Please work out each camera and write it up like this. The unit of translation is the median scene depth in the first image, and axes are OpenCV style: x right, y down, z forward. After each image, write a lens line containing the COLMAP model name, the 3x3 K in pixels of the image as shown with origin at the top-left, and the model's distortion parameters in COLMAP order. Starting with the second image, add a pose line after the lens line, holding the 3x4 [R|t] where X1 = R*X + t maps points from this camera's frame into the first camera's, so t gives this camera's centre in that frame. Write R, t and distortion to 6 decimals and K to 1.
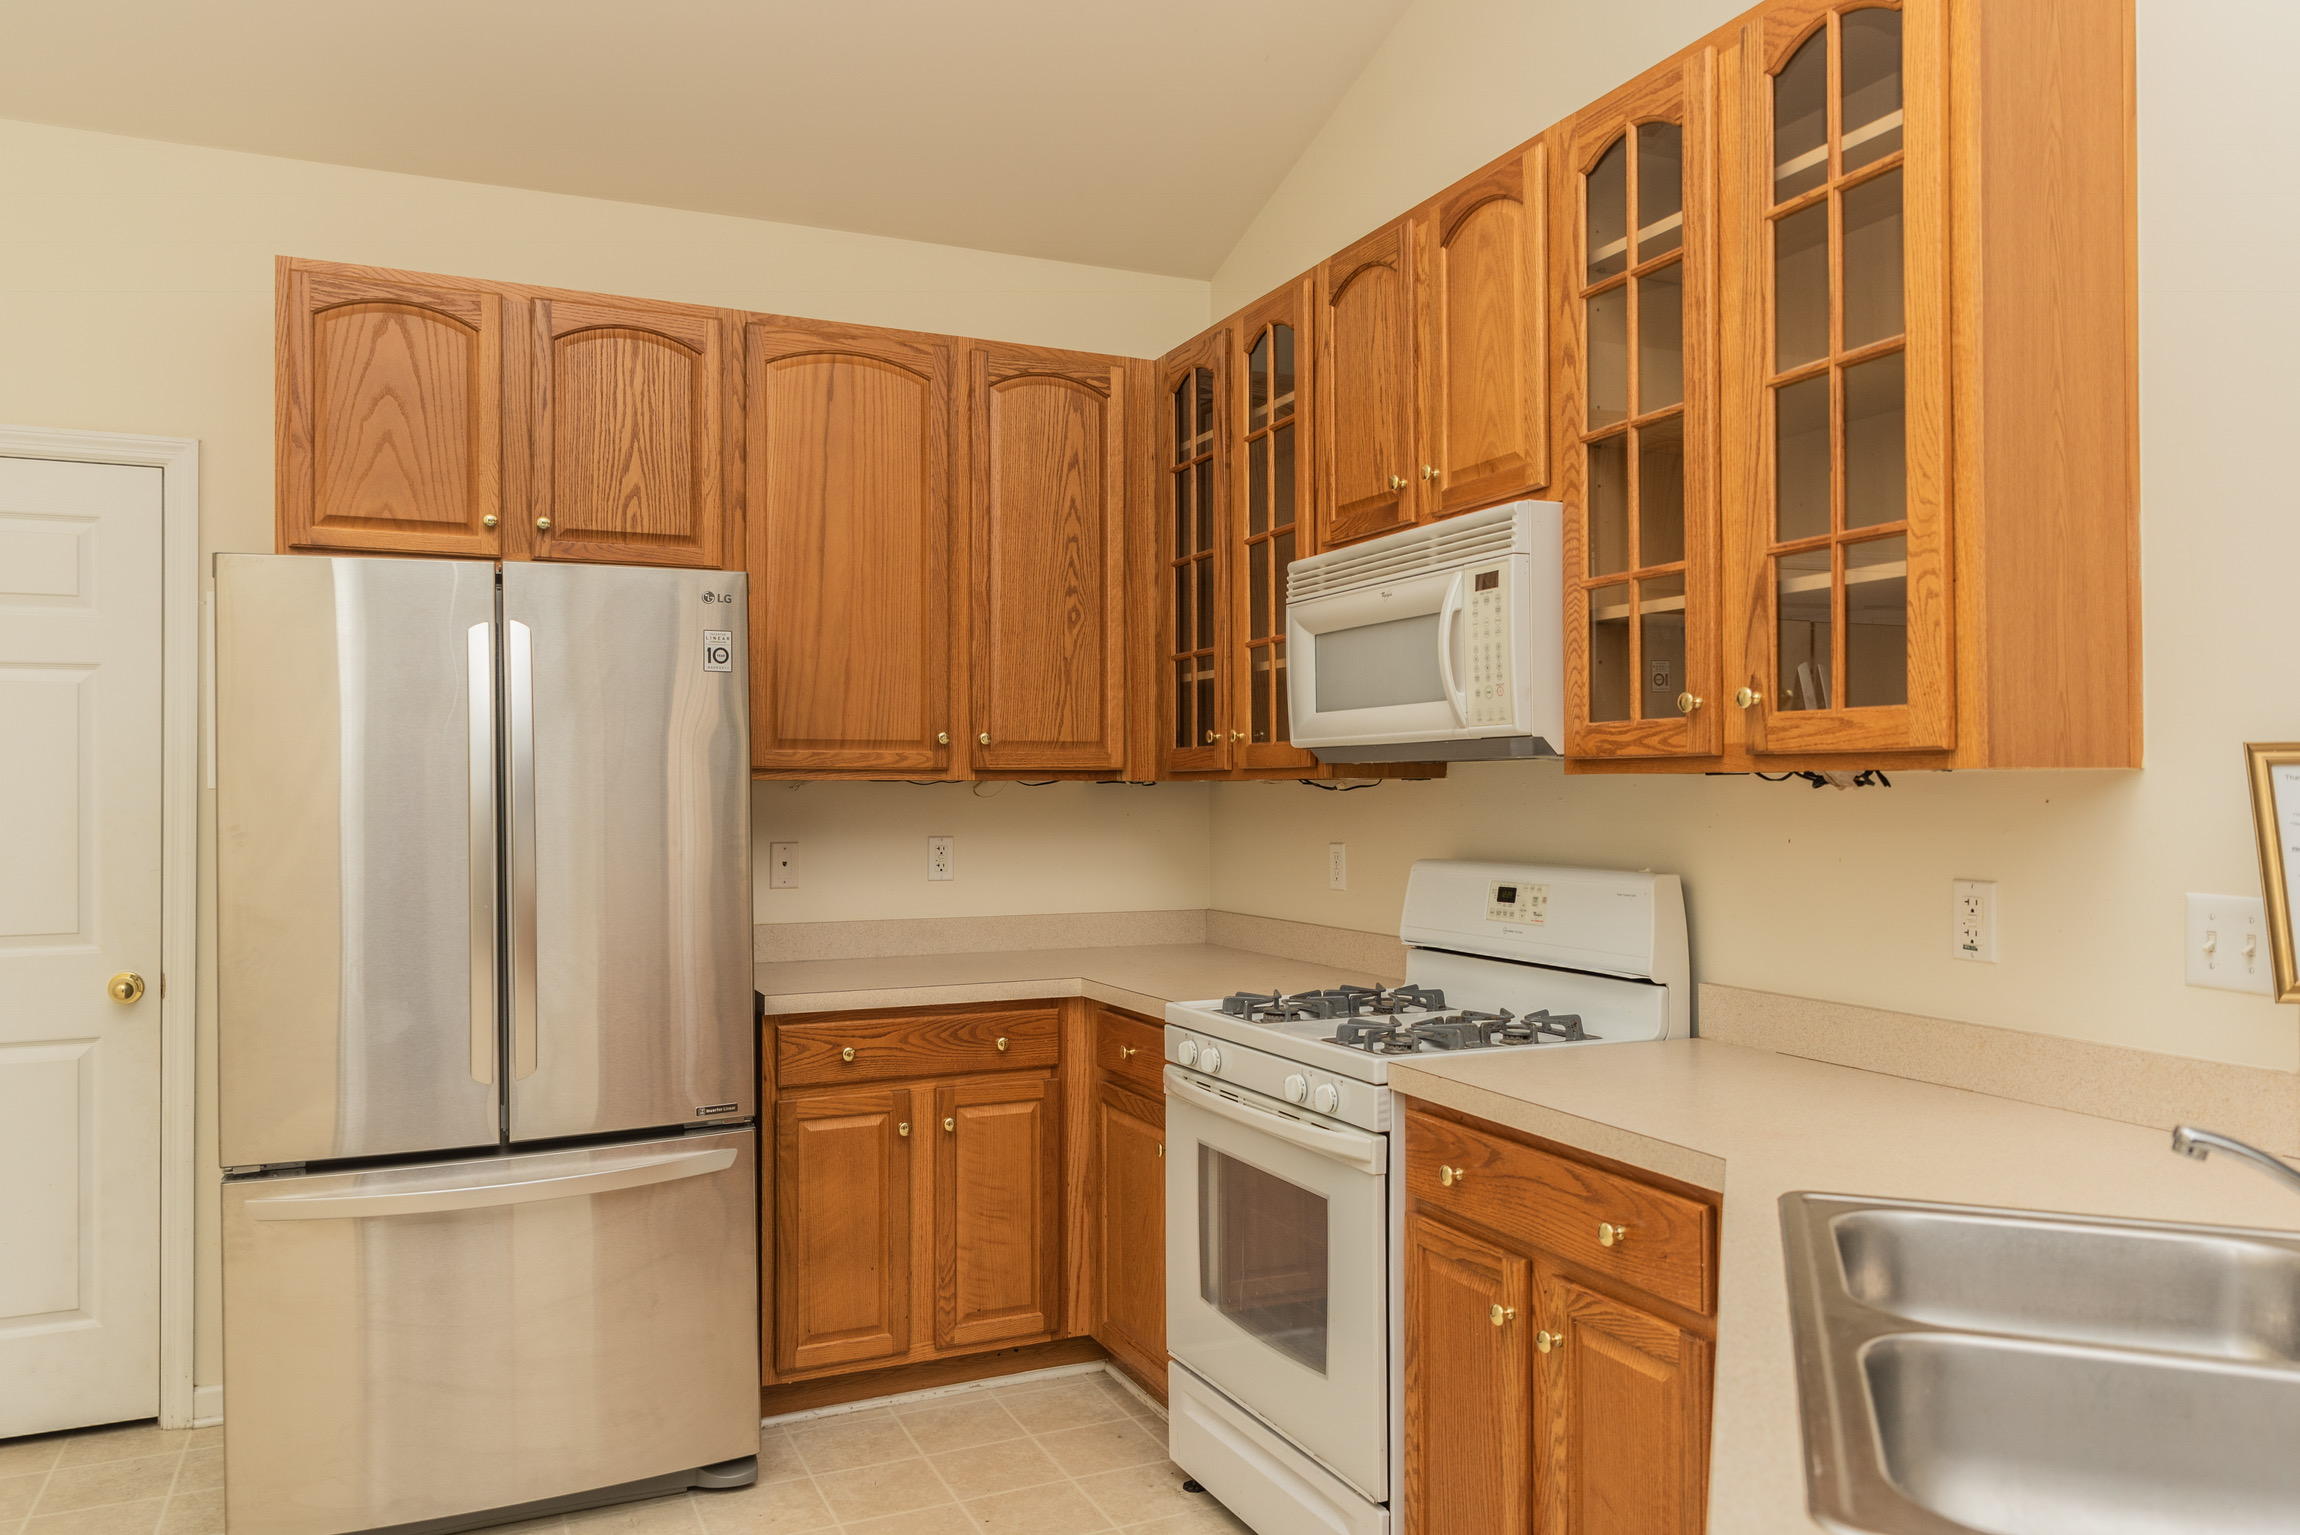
lens RADIAL K [[1576.0, 0, 1150.0], [0, 1576.0, 767.5], [0, 0, 1]] dist [0.006623, -0.002623]
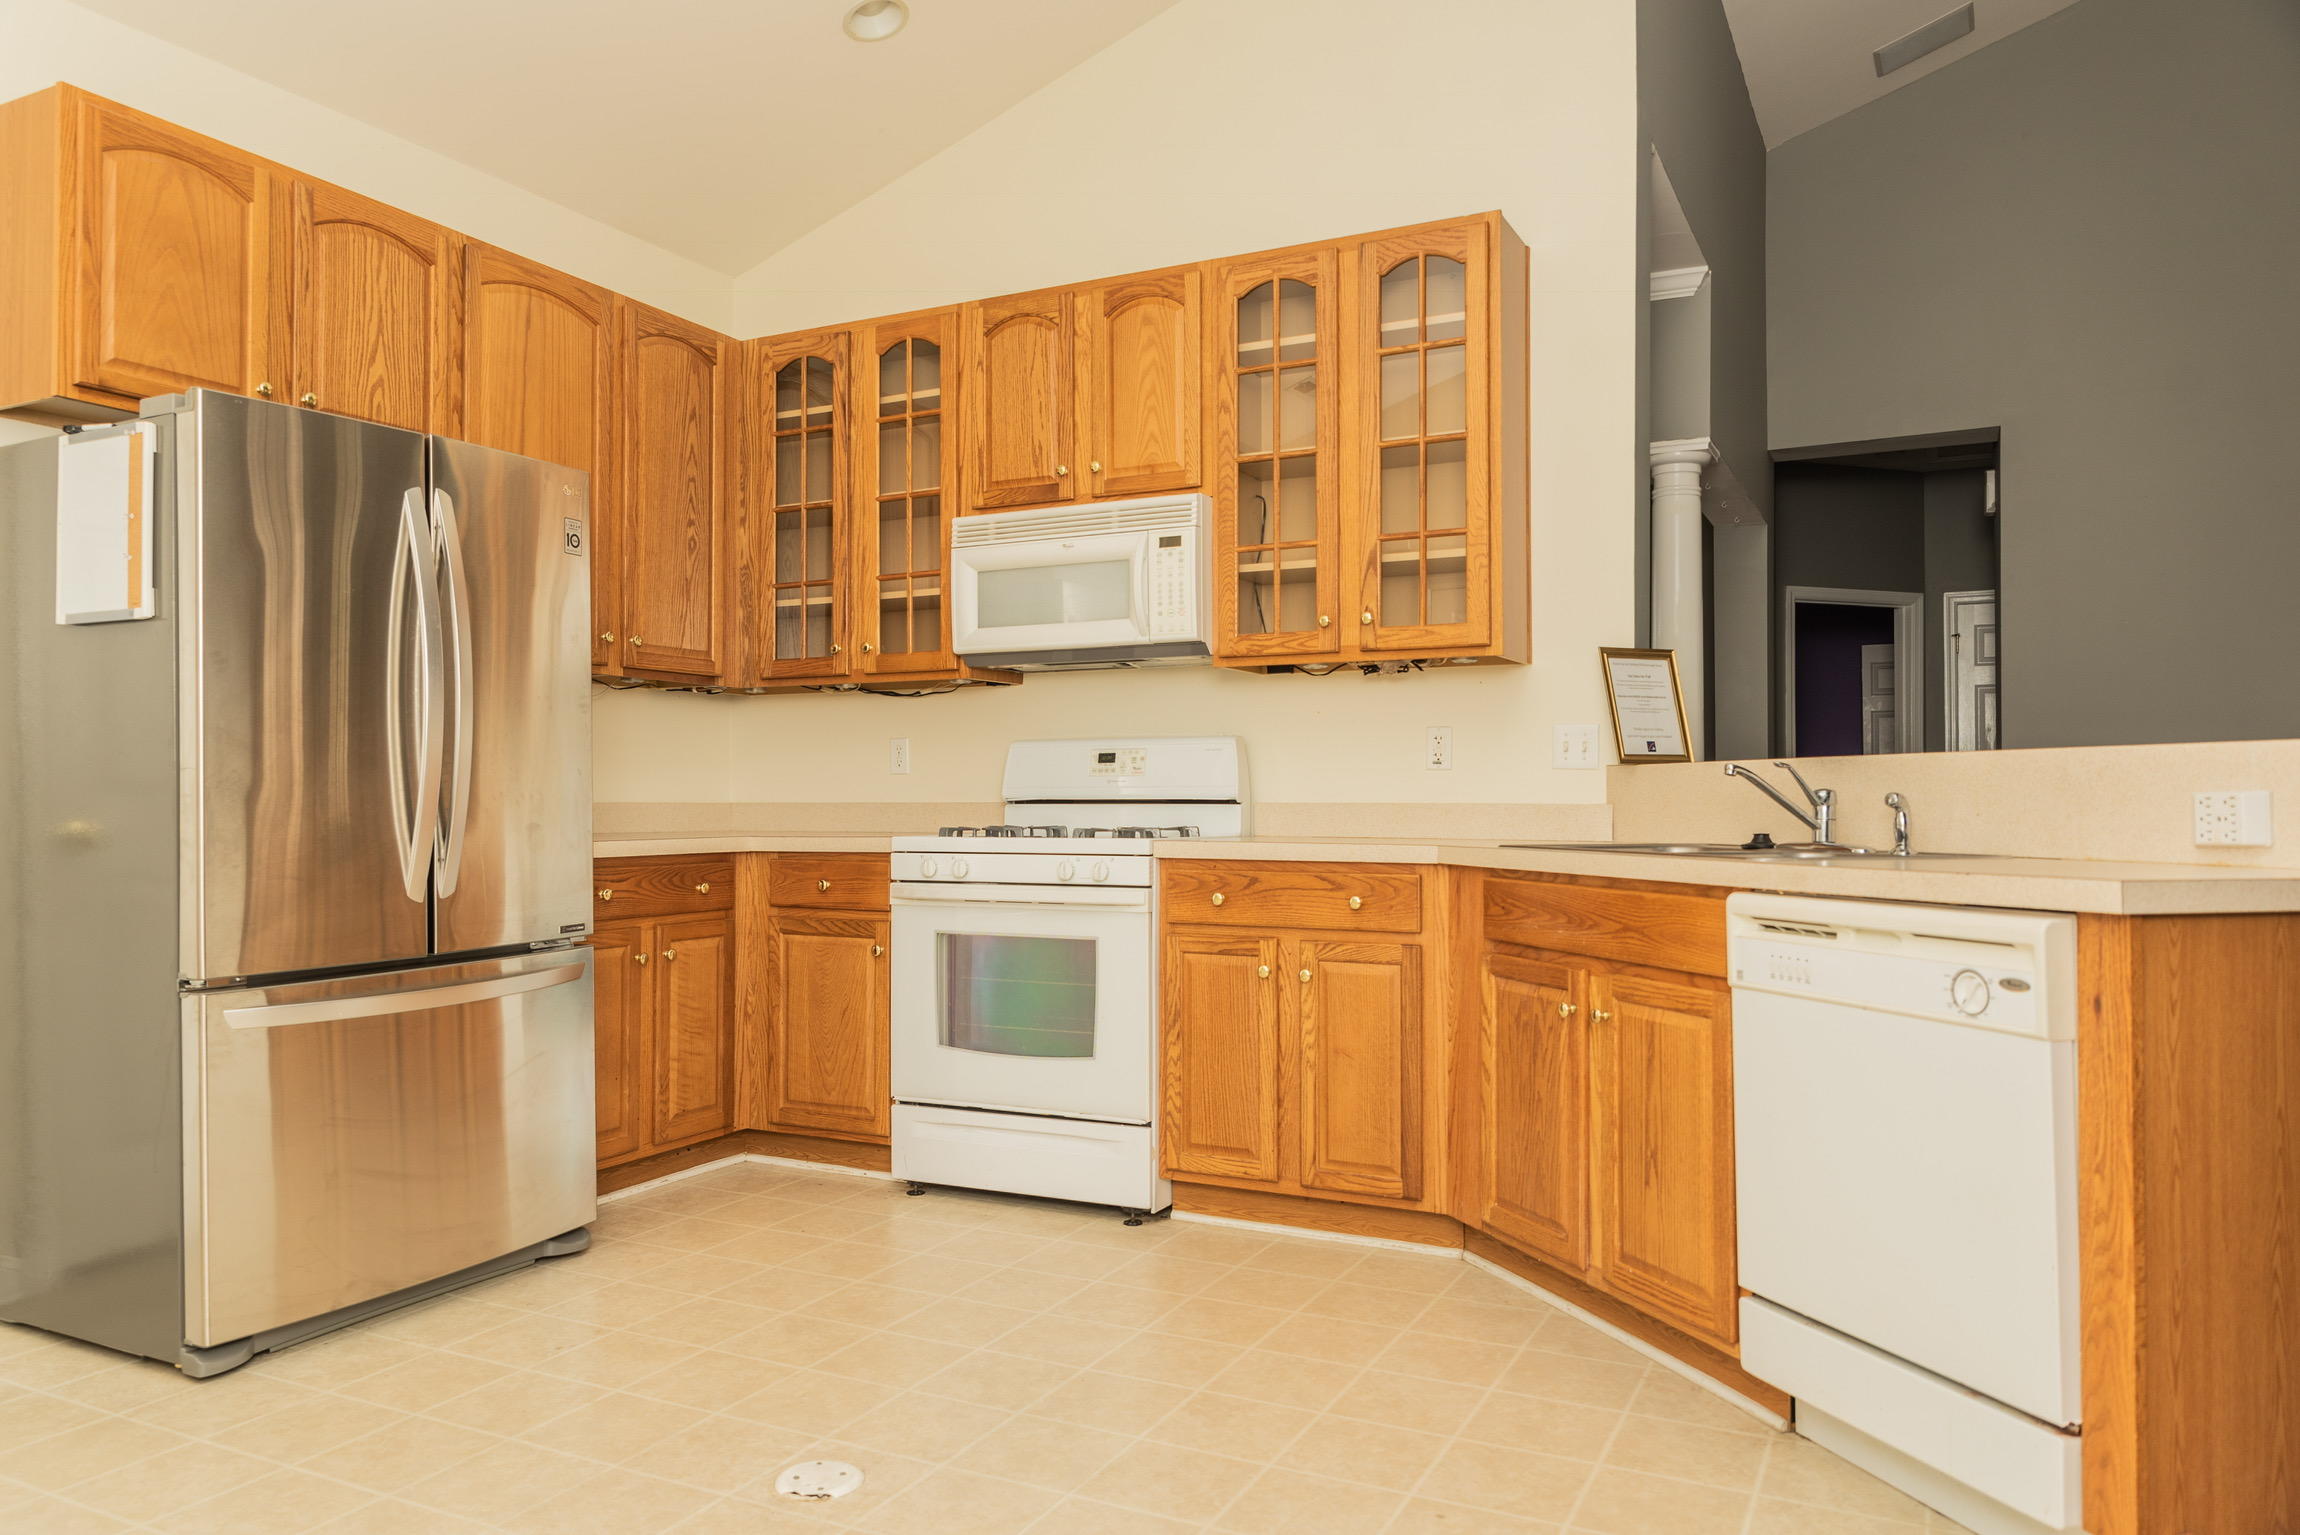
lens RADIAL K [[1536.6, 0, 1122.3], [0, 1536.6, 762.7], [0, 0, 1]] dist [0.004237, 0.002885]
pose [[0.790392, 0.016063, 0.612391, -0.589630], [-0.010621, 0.999865, -0.012519, 0.094094], [-0.612509, 0.003391, 0.790456, -0.135647]]
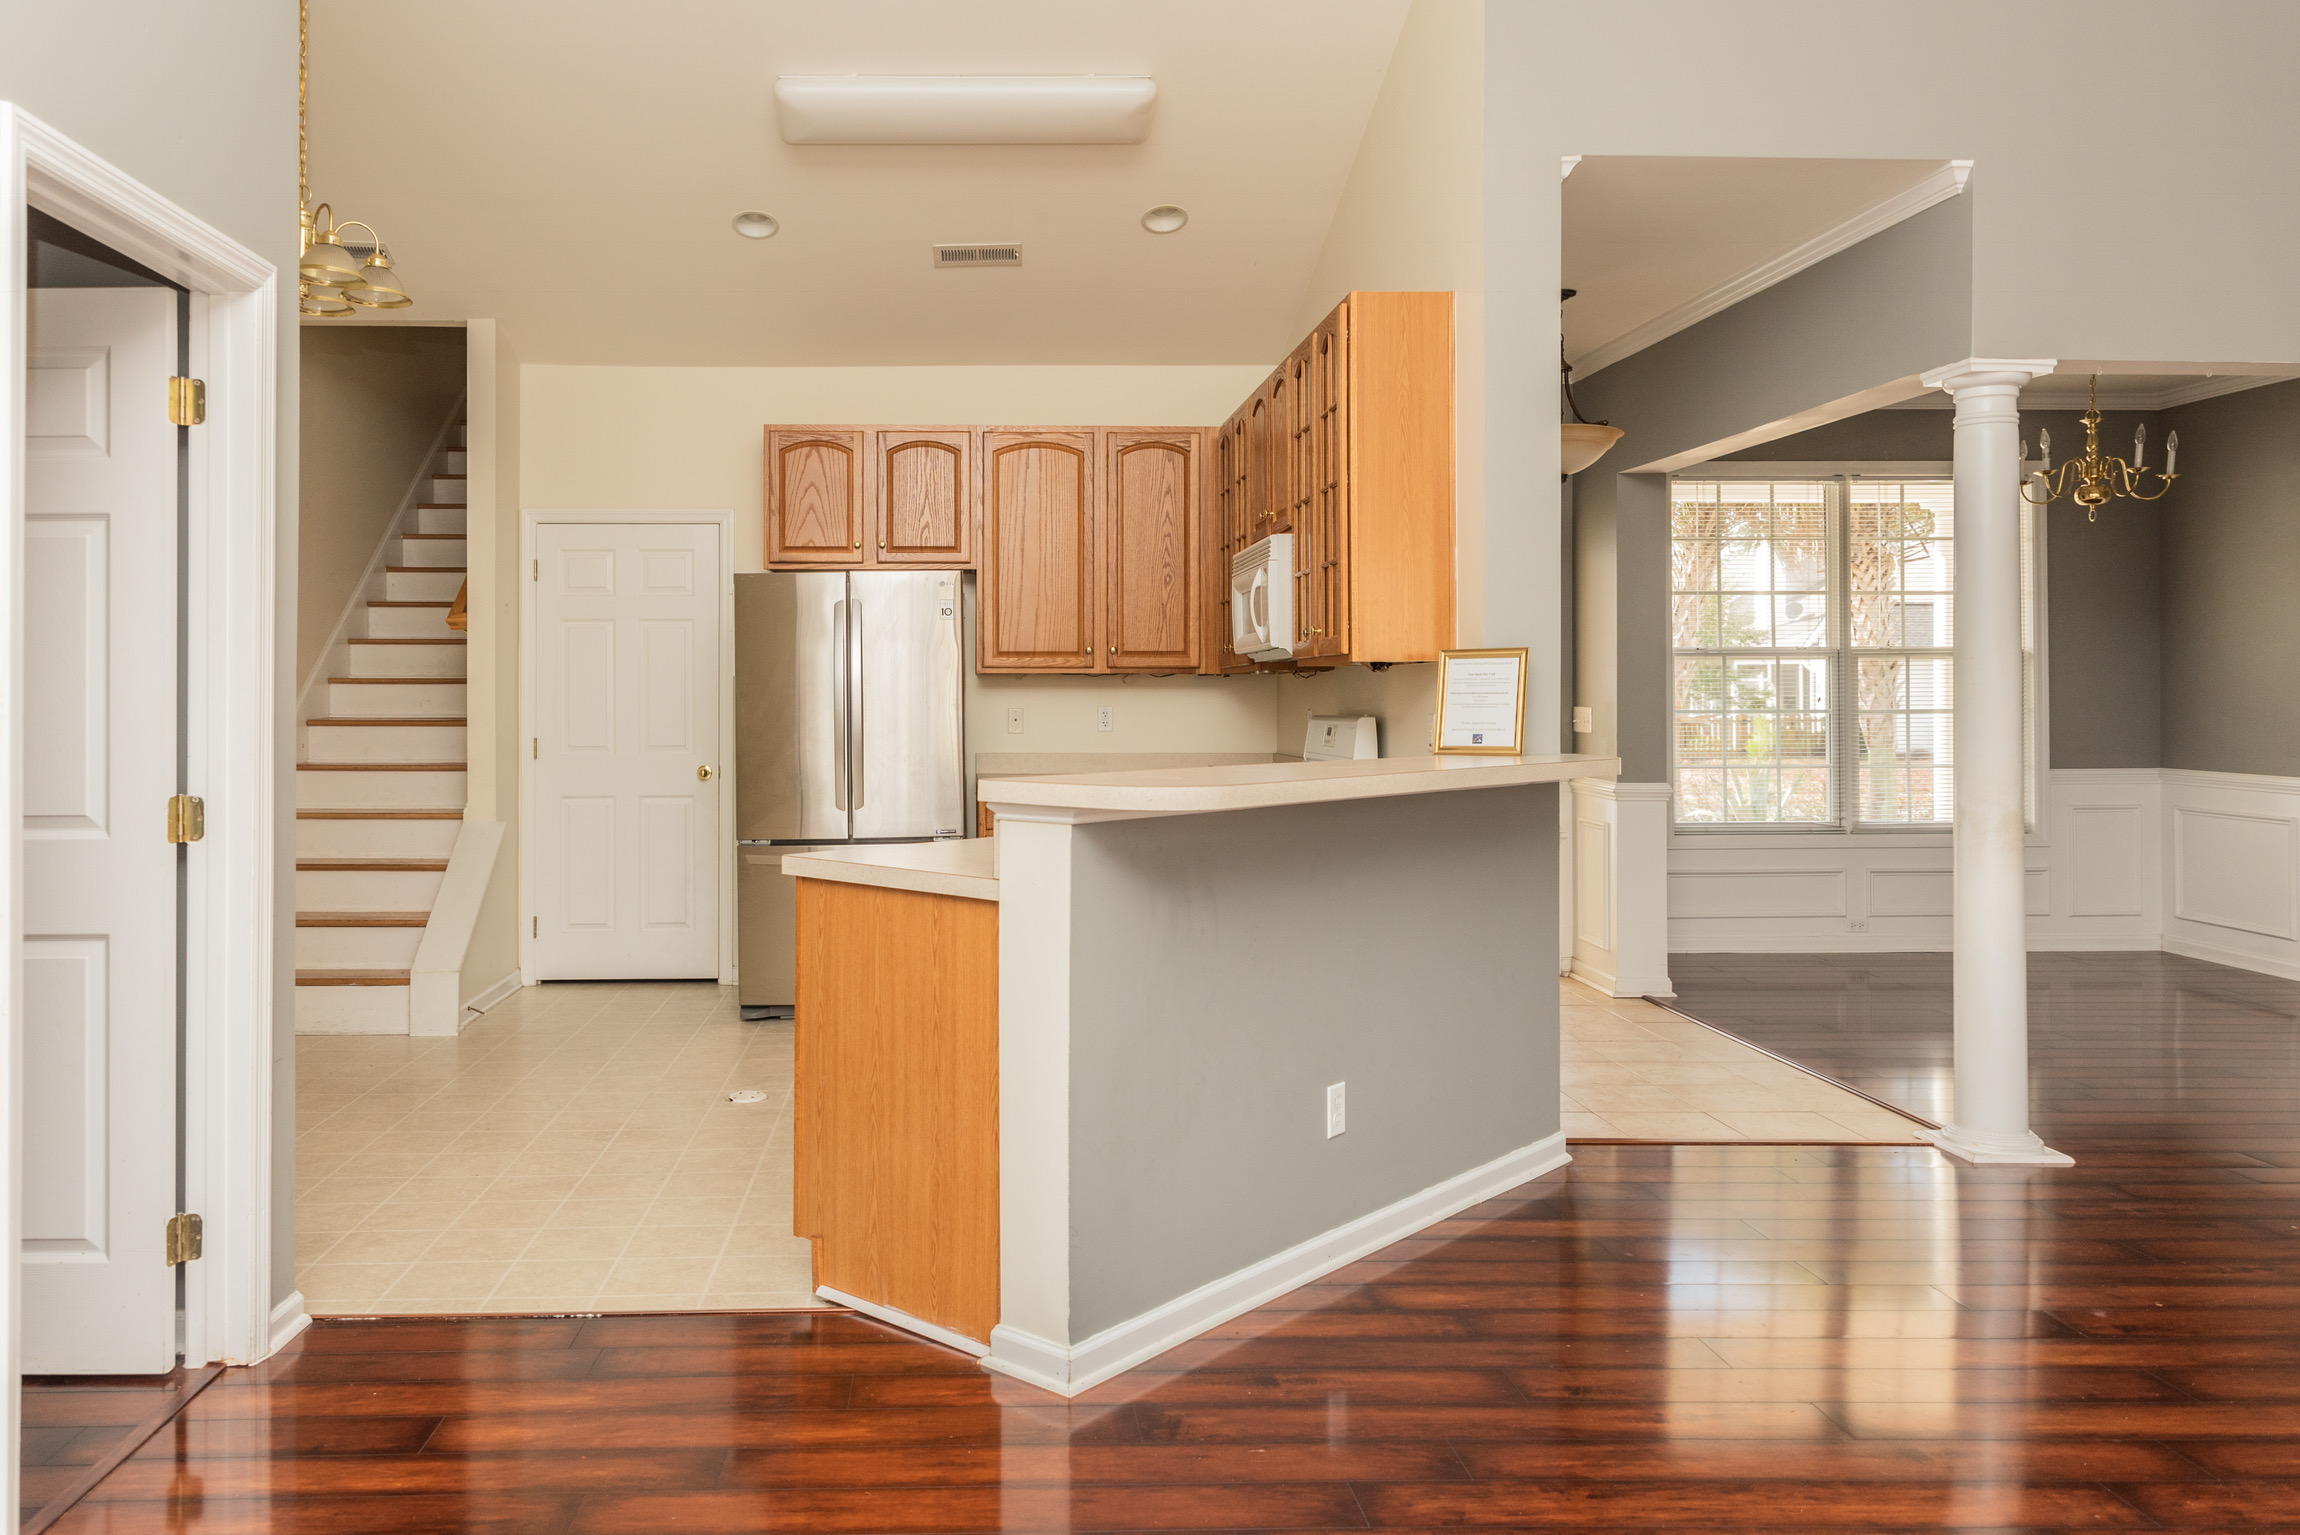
lens RADIAL K [[1584.8, 0, 1058.3], [0, 1584.8, 643.0], [0, 0, 1]] dist [0.006744, 0.001749]
pose [[0.933570, -0.010162, -0.358252, 0.550652], [0.003228, 0.999796, -0.019949, 0.010802], [0.358381, 0.017468, 0.933412, -0.804116]]
